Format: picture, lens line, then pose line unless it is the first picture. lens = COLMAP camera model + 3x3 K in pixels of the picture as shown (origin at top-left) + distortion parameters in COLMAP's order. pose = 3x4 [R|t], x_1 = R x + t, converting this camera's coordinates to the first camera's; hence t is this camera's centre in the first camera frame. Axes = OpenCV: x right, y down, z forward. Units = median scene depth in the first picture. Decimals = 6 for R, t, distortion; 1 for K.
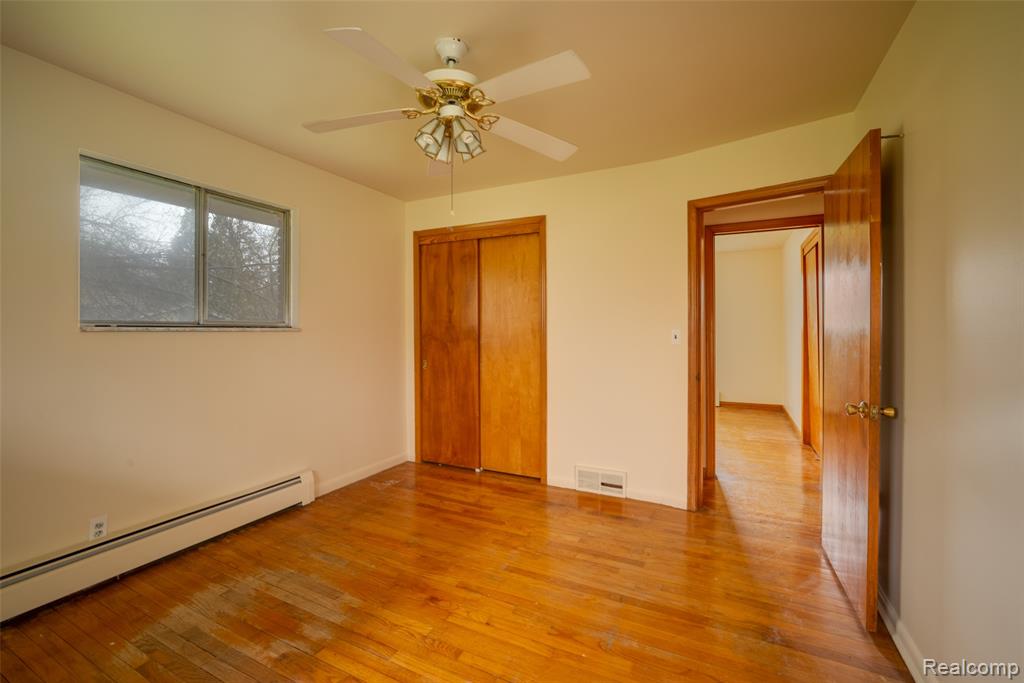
lens RADIAL K [[435.5, 0, 514.9], [0, 435.5, 335.4], [0, 0, 1]] dist [-0.022526, 0.005688]
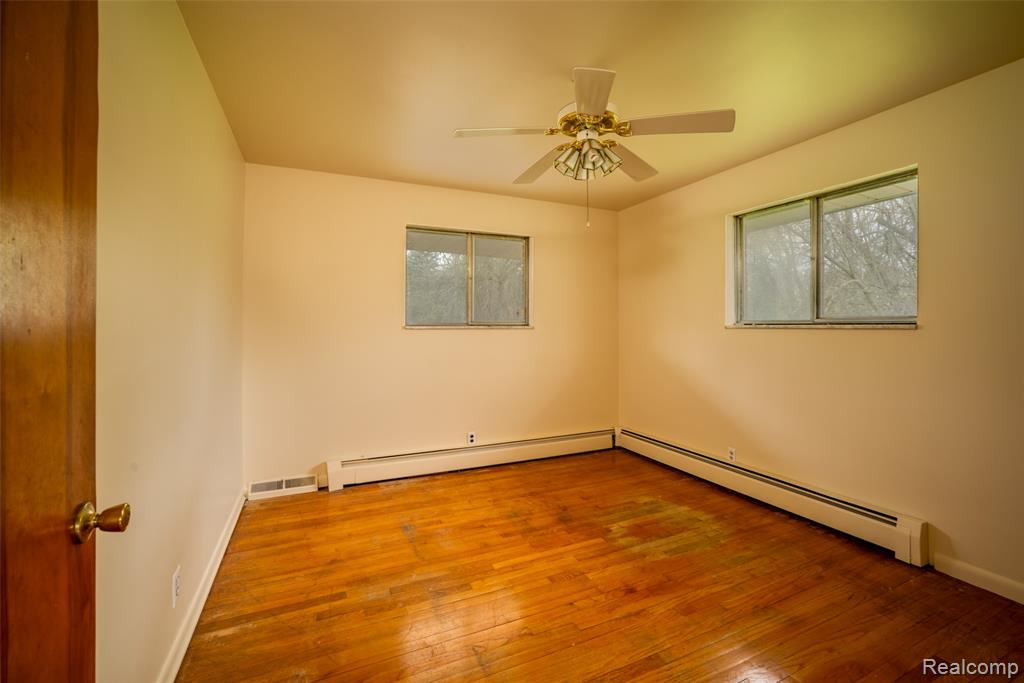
lens RADIAL K [[435.5, 0, 516.6], [0, 435.5, 337.0], [0, 0, 1]] dist [-0.022526, 0.005688]
pose [[-0.633616, 0.004129, -0.773636, 0.779801], [-0.008466, 0.999889, 0.012270, 0.005607], [0.773601, 0.014324, -0.633511, 1.459227]]
